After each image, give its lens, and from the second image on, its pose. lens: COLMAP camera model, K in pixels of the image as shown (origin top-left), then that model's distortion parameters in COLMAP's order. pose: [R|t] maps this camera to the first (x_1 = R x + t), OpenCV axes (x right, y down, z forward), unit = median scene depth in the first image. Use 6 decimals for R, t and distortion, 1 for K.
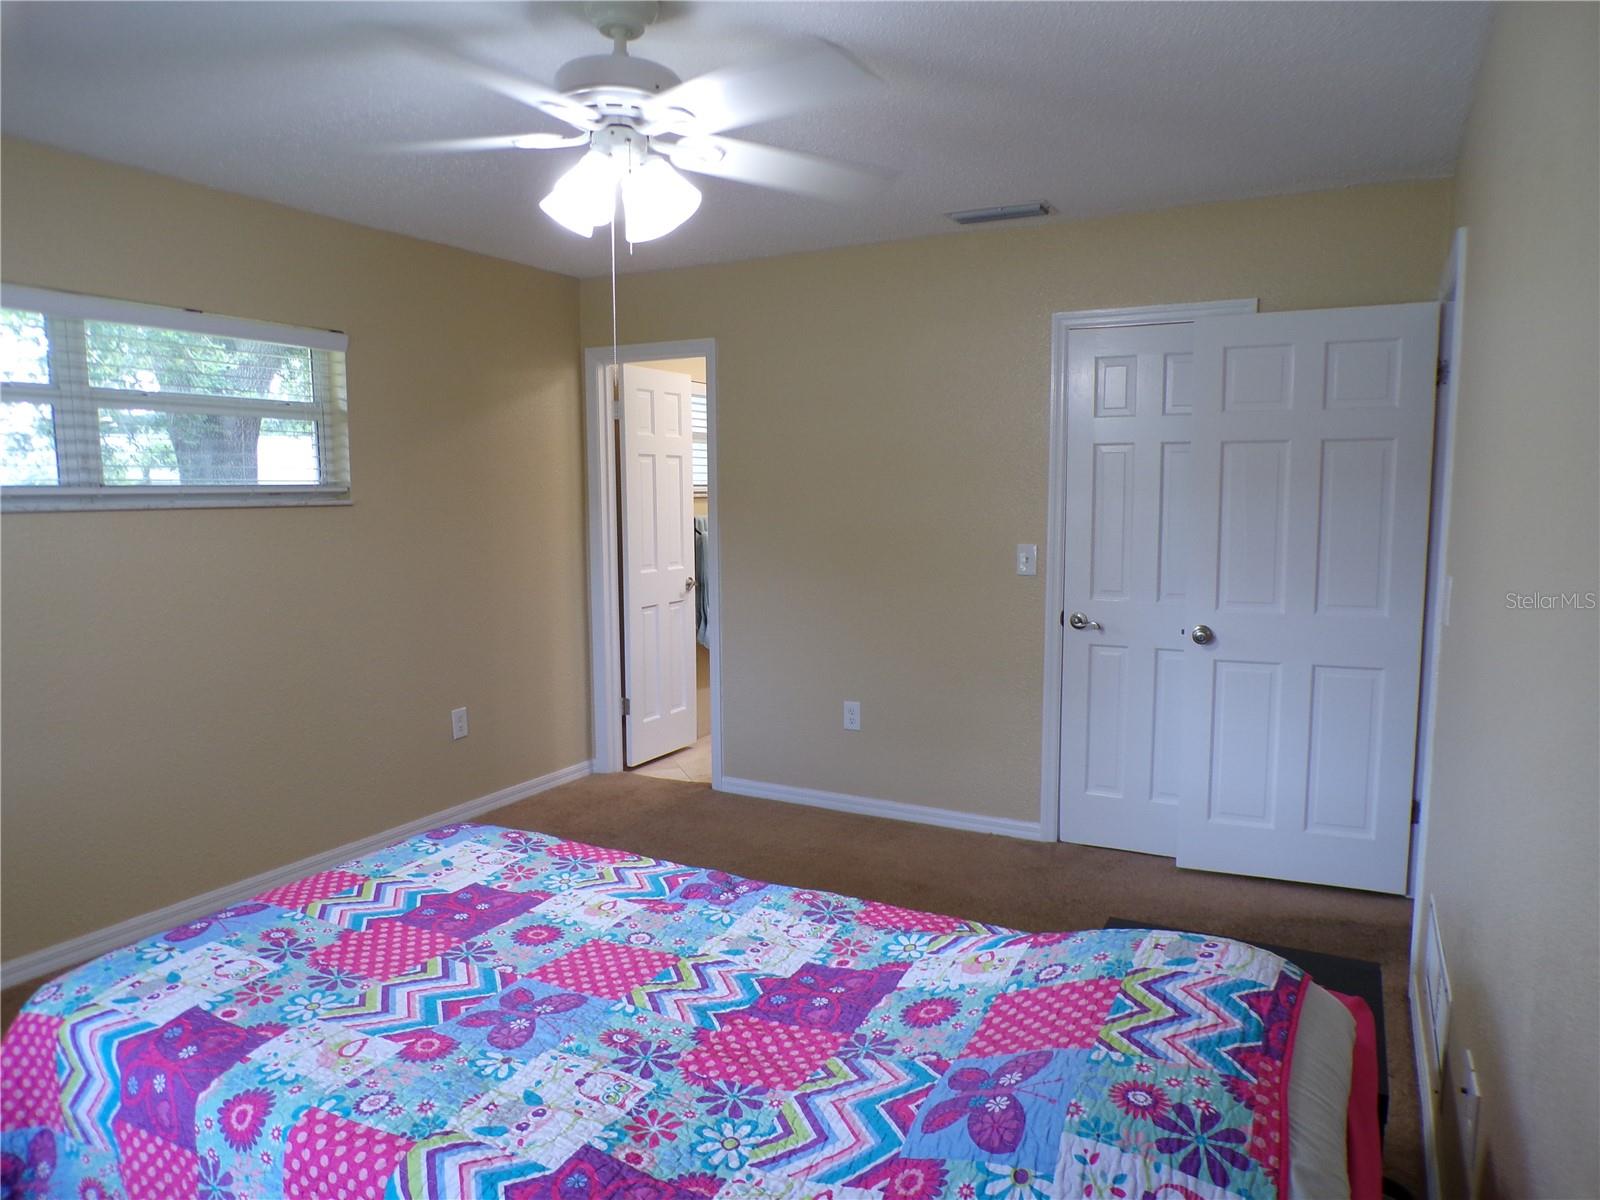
lens RADIAL K [[1081.2, 0, 792.4], [0, 1081.2, 609.0], [0, 0, 1]] dist [-0.037693, 0.007348]
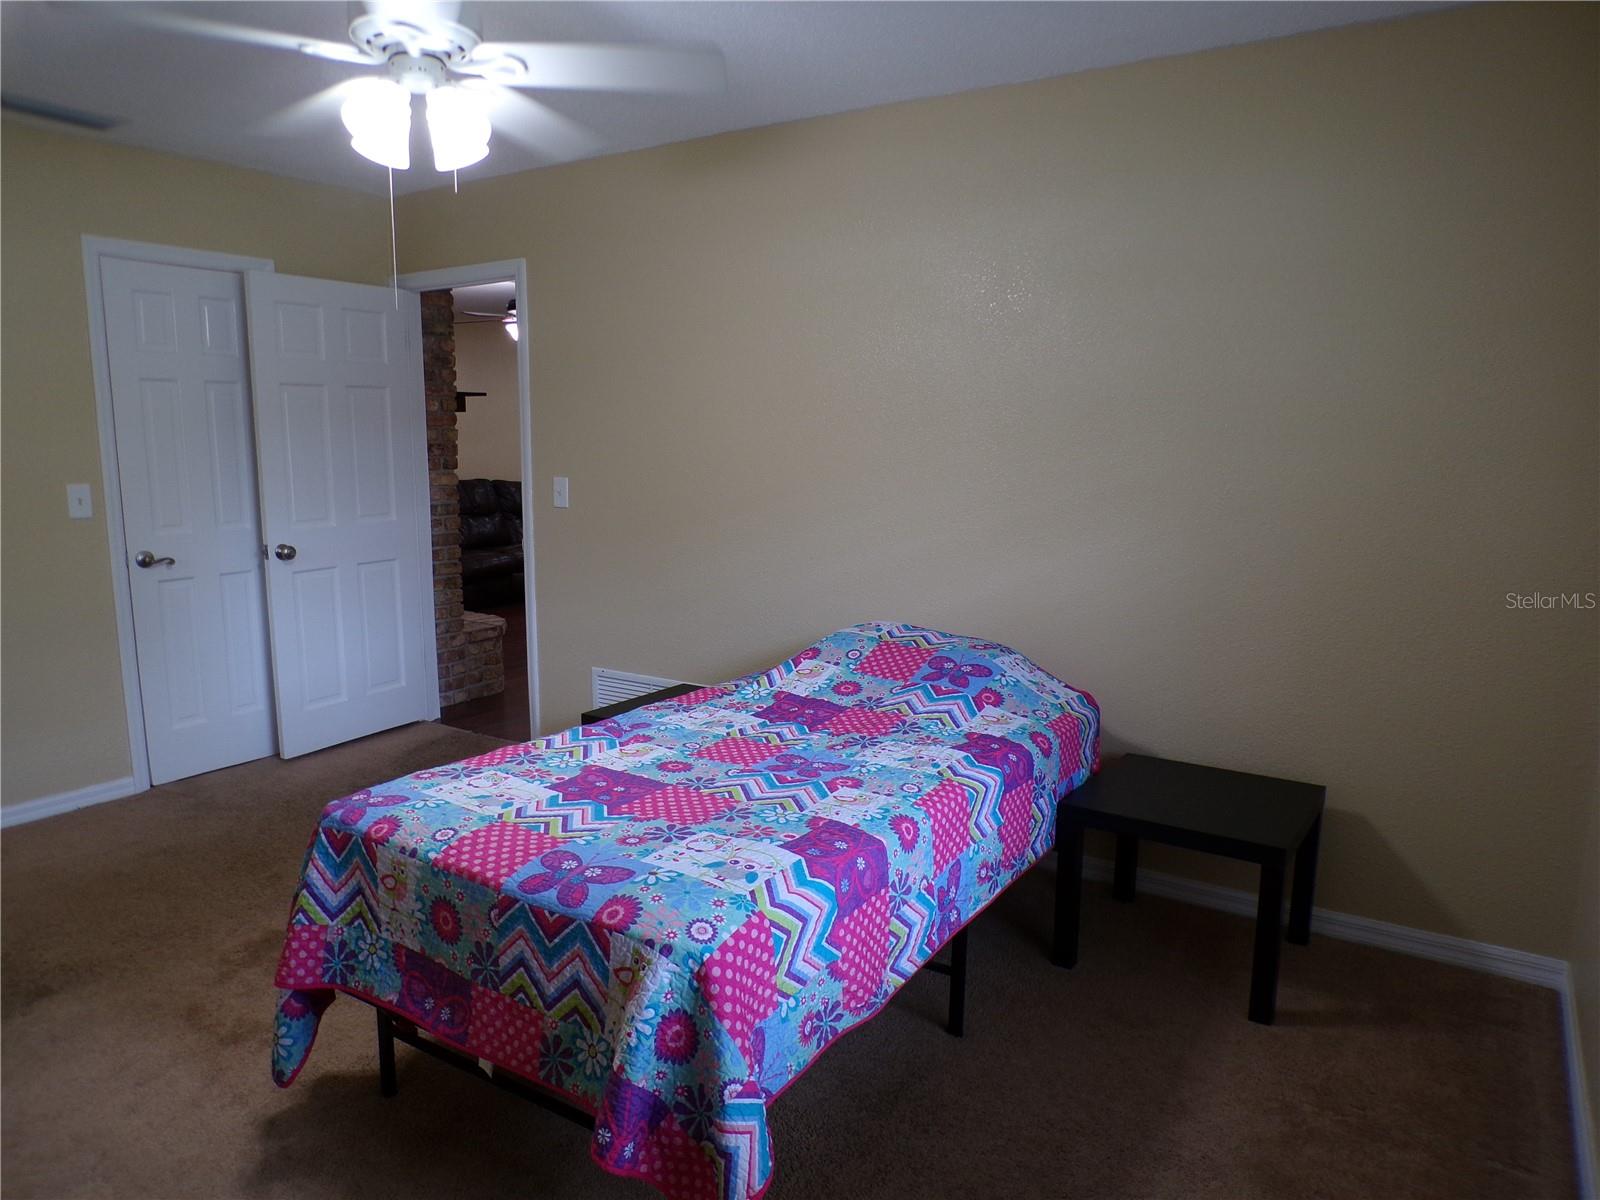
lens RADIAL K [[1081.2, 0, 791.0], [0, 1081.2, 598.3], [0, 0, 1]] dist [-0.037693, 0.007348]
pose [[0.094104, -0.145865, 0.984819, -1.448292], [0.106628, 0.984995, 0.135702, -0.052179], [-0.989836, 0.092239, 0.108245, 0.703703]]
